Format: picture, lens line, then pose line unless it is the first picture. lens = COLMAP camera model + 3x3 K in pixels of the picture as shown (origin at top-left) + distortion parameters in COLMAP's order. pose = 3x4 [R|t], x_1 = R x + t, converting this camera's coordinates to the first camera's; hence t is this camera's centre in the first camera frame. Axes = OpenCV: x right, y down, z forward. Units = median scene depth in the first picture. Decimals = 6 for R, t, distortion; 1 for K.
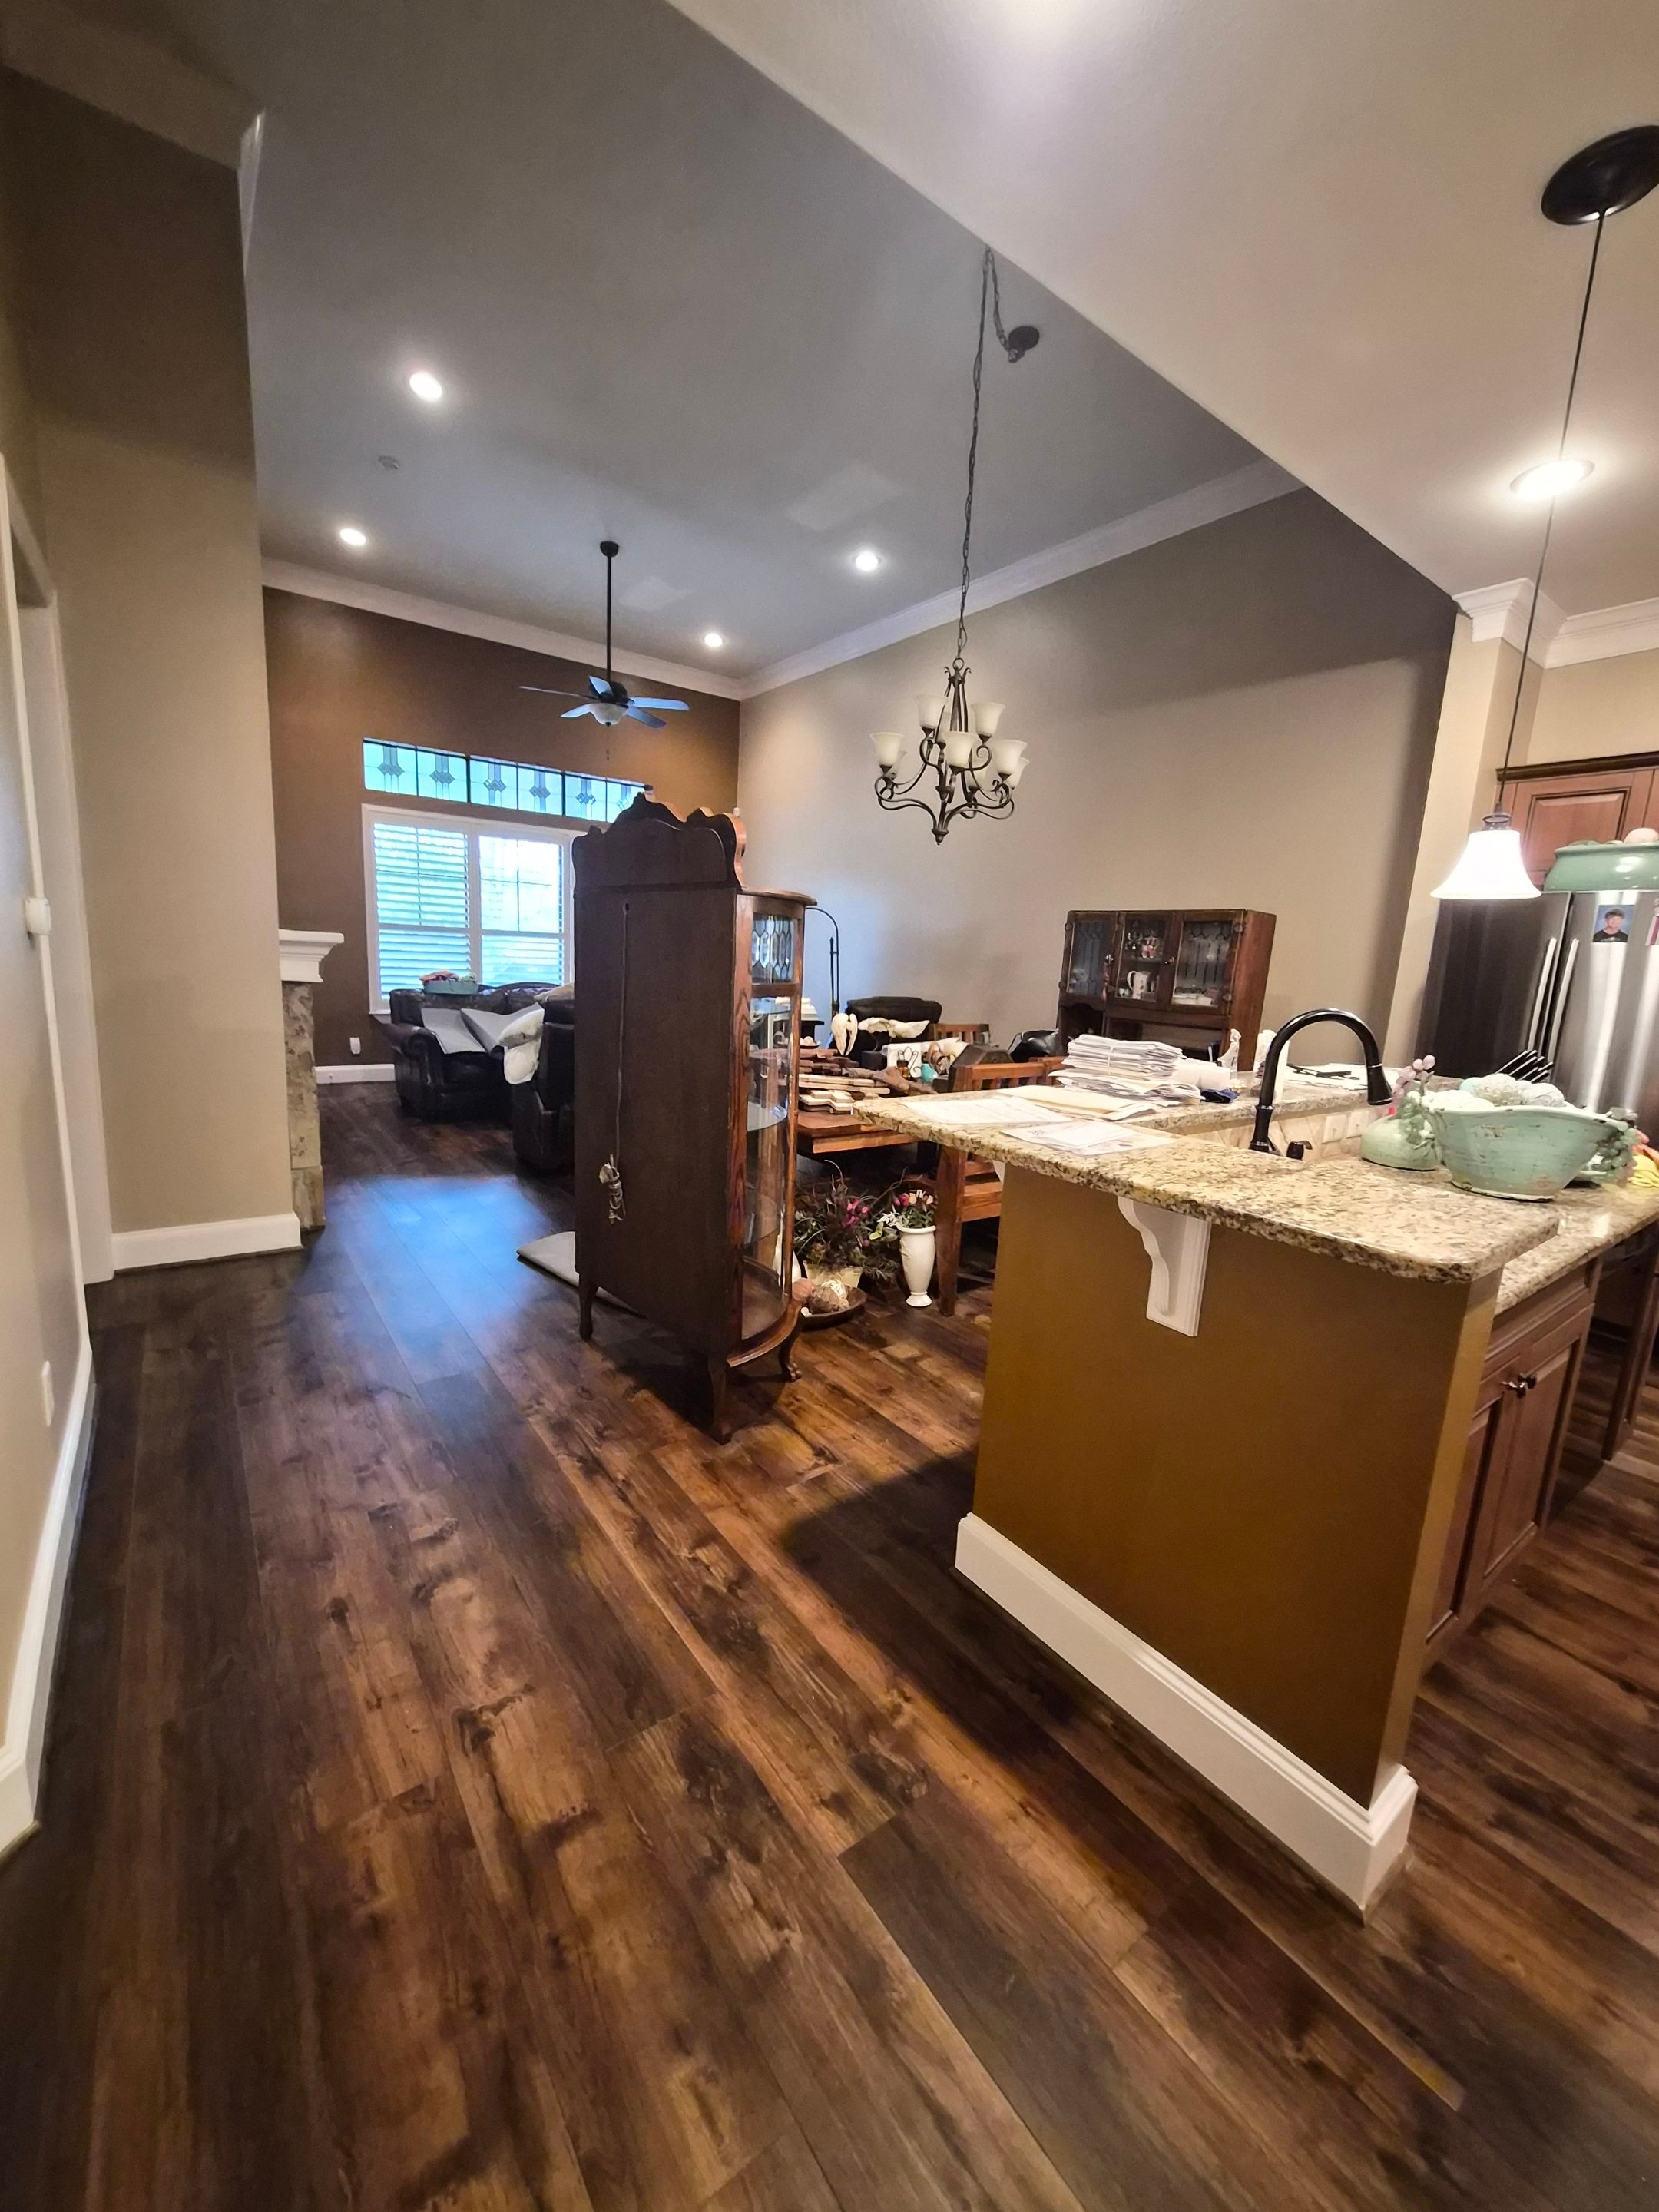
lens RADIAL K [[862.2, 0, 840.6], [0, 862.2, 1109.1], [0, 0, 1]] dist [-0.008968, 0.001377]
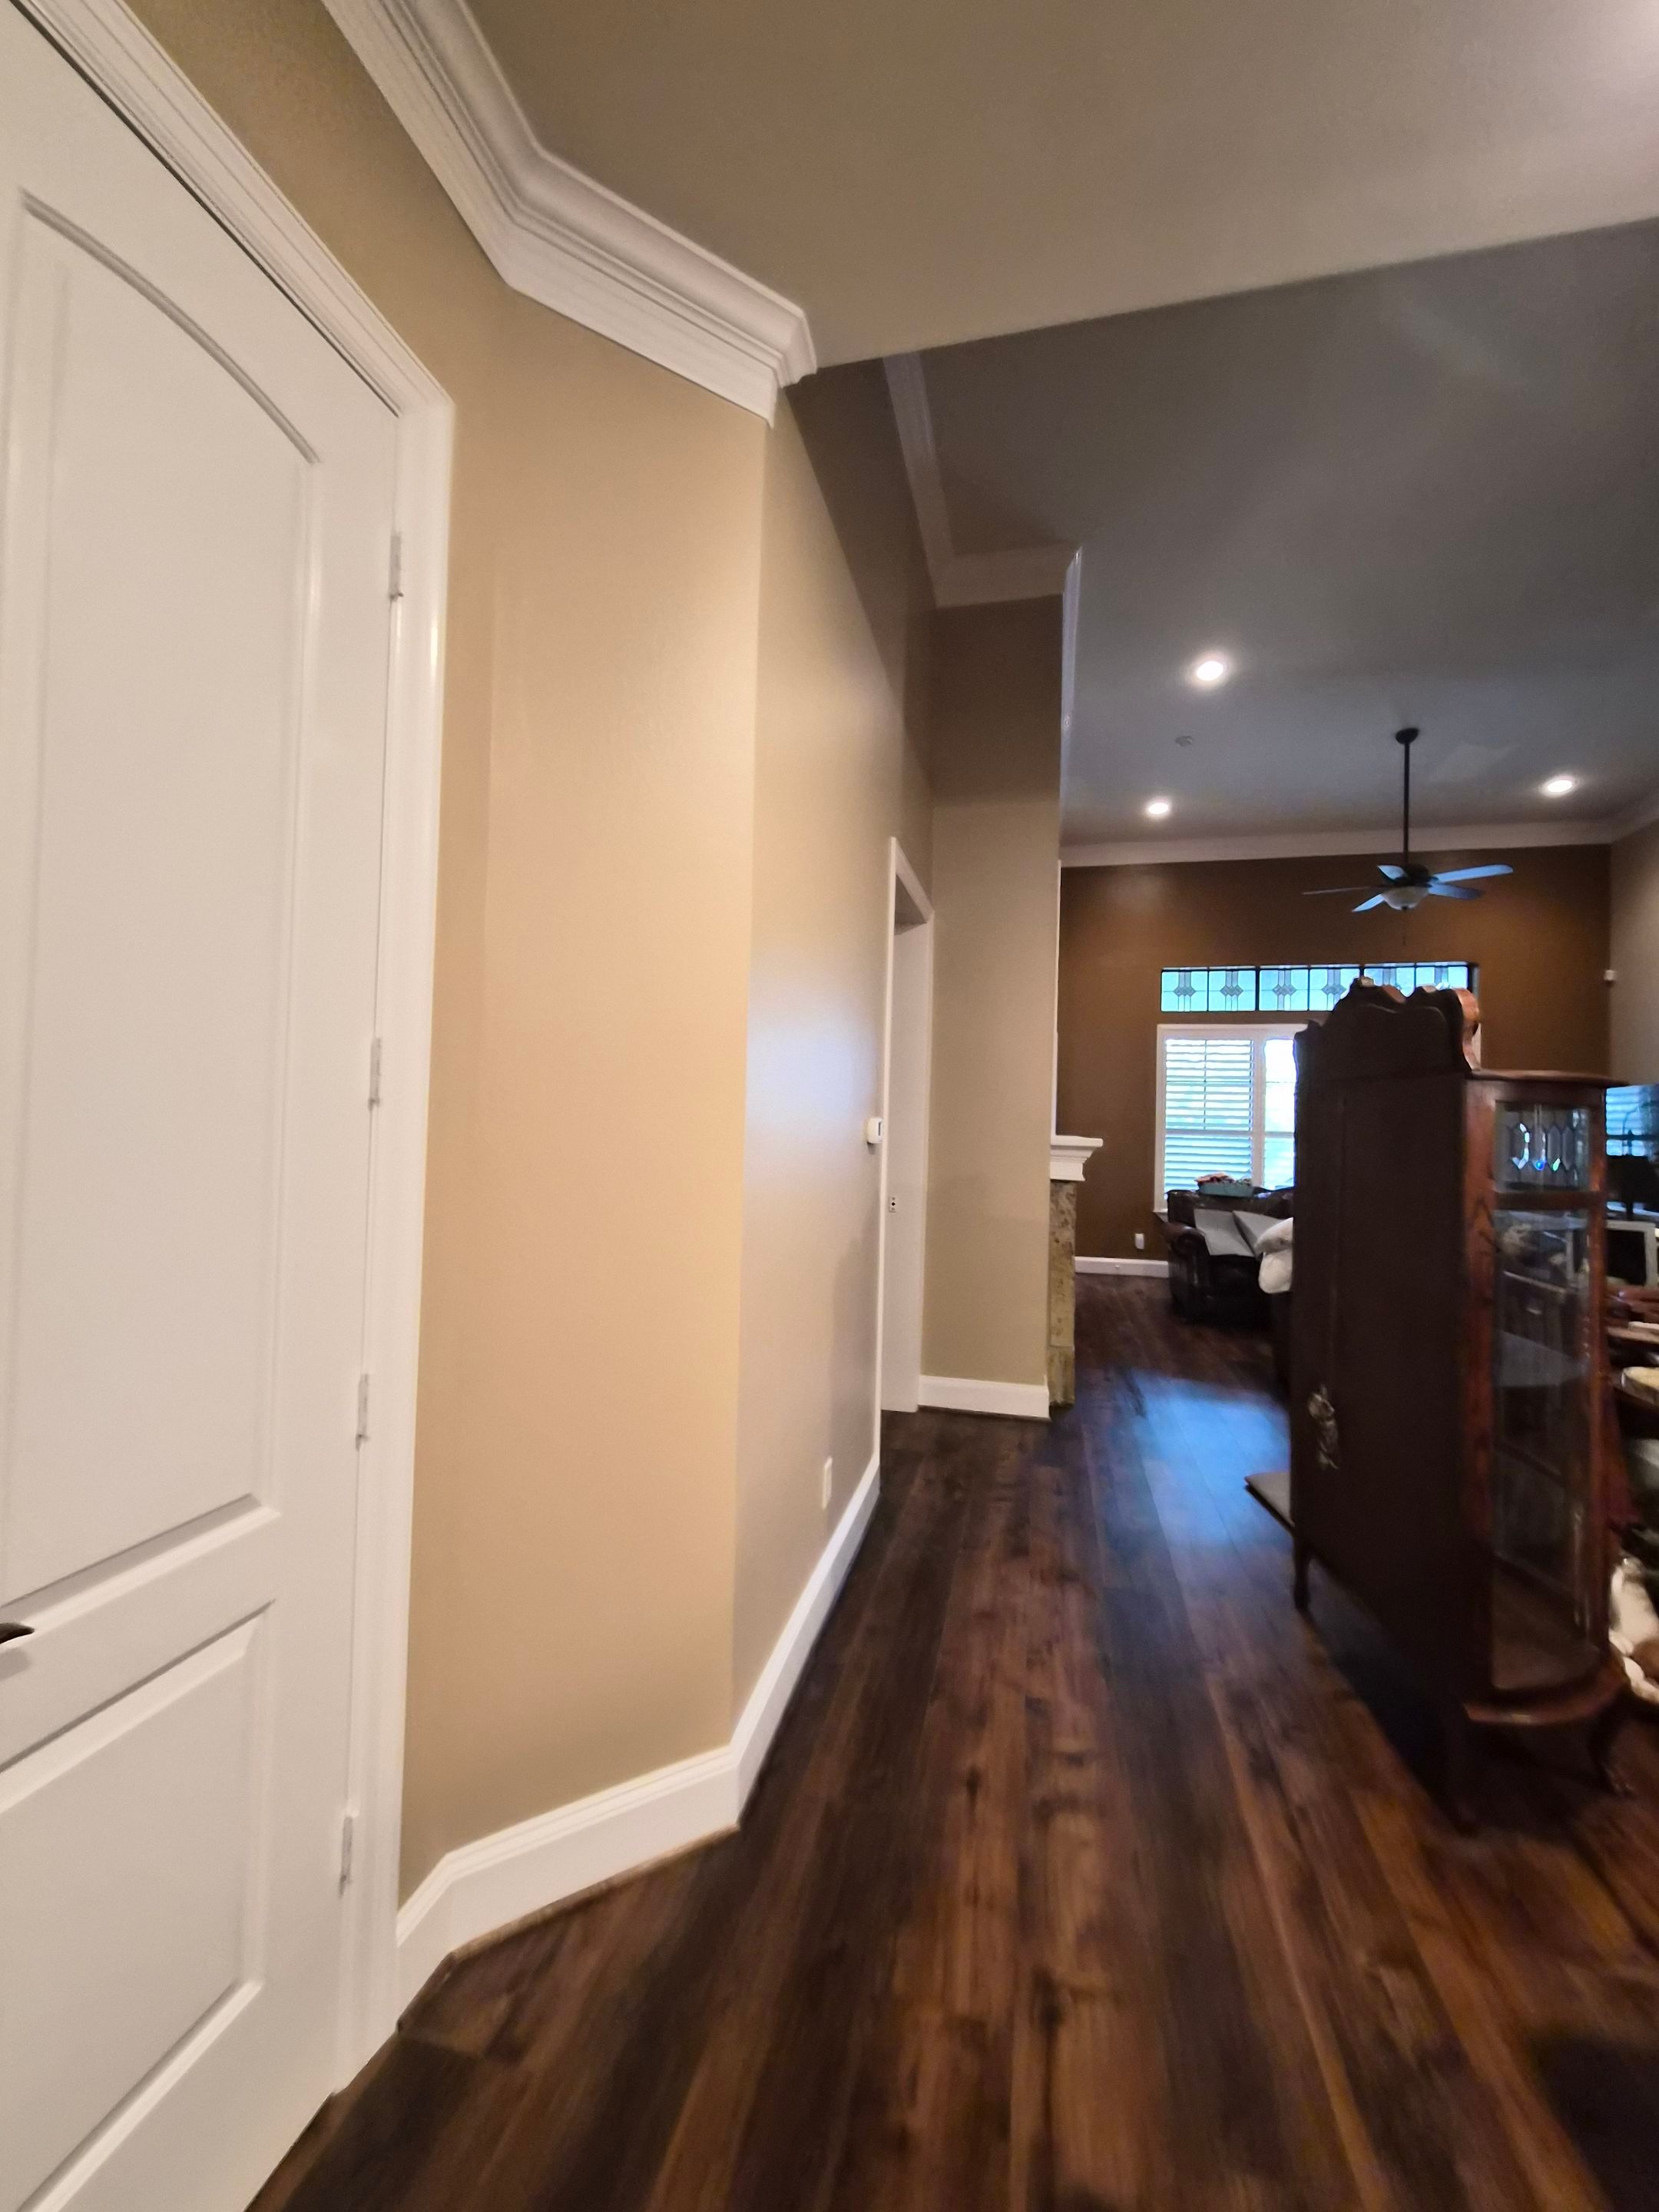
lens RADIAL K [[862.2, 0, 836.2], [0, 862.2, 1109.4], [0, 0, 1]] dist [-0.008968, 0.001377]
pose [[0.635380, -0.049878, -0.770587, 0.095945], [-0.130133, 0.976723, -0.170521, -0.005498], [0.761156, 0.208625, 0.614099, 0.047056]]
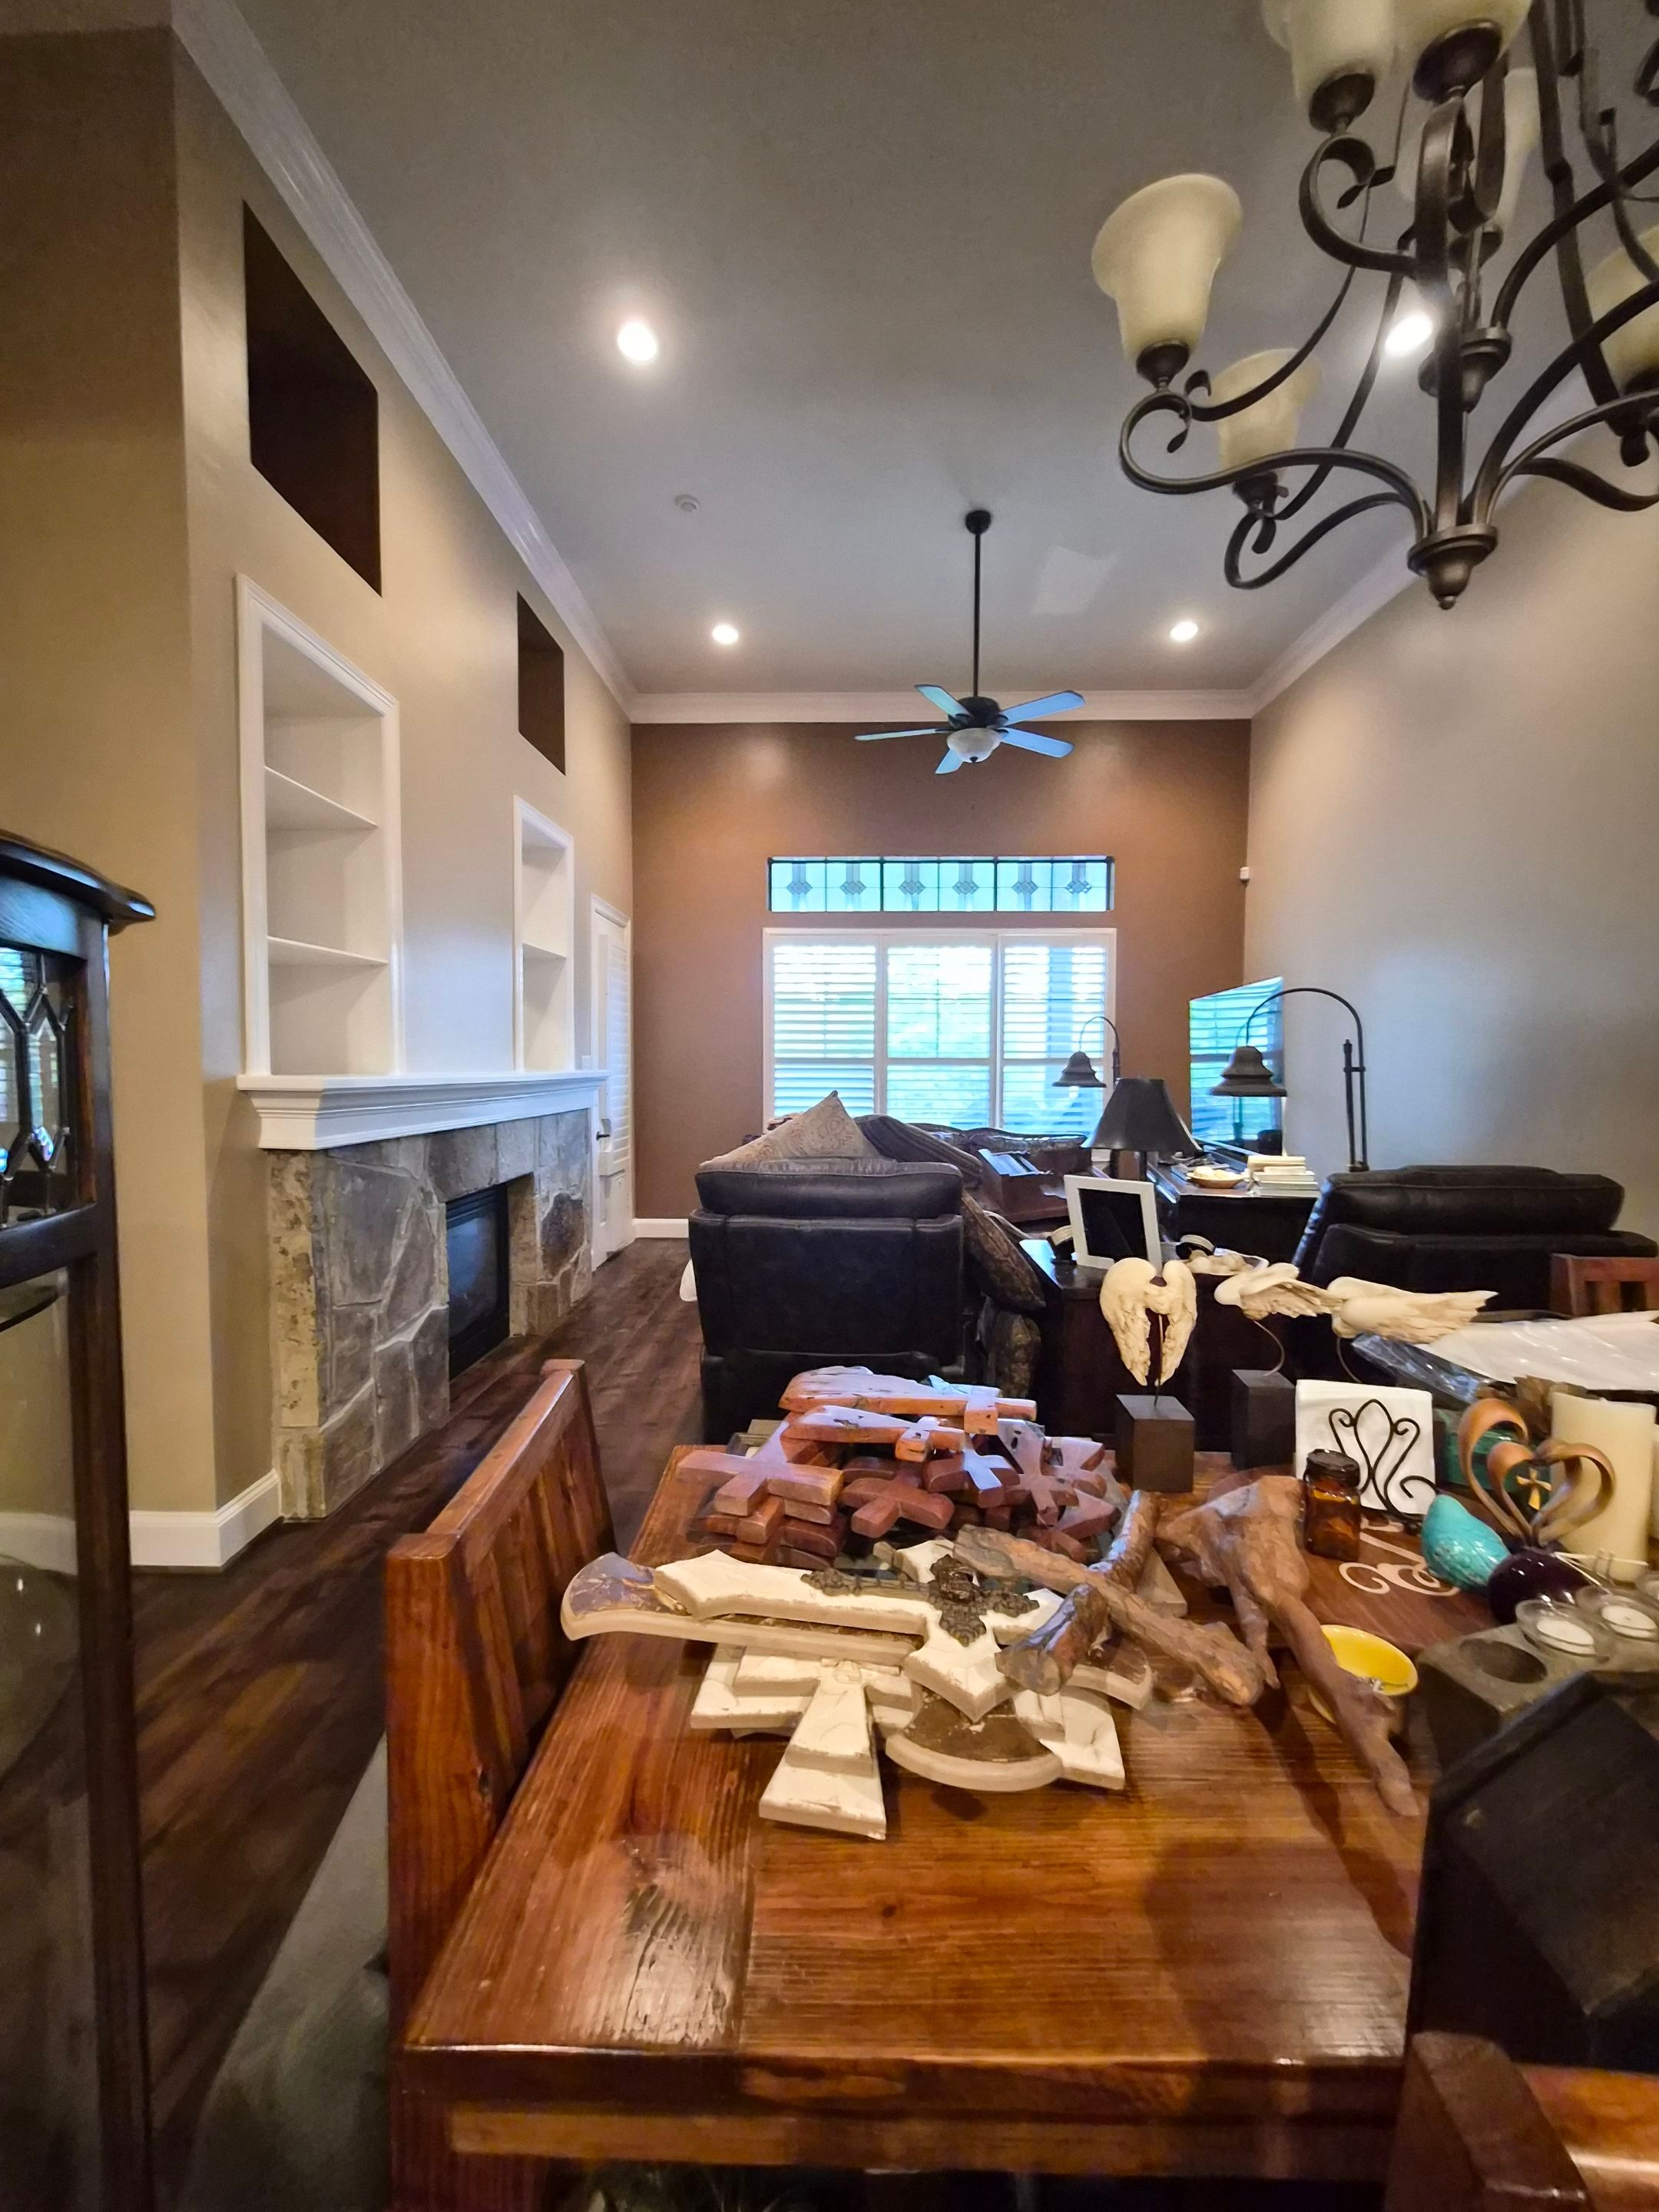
lens RADIAL K [[862.2, 0, 846.2], [0, 862.2, 1116.8], [0, 0, 1]] dist [-0.008968, 0.001377]
pose [[0.788368, -0.010177, -0.615120, 0.177263], [-0.072097, 0.991445, -0.108806, -0.183971], [0.610965, 0.130127, 0.780890, 1.024516]]
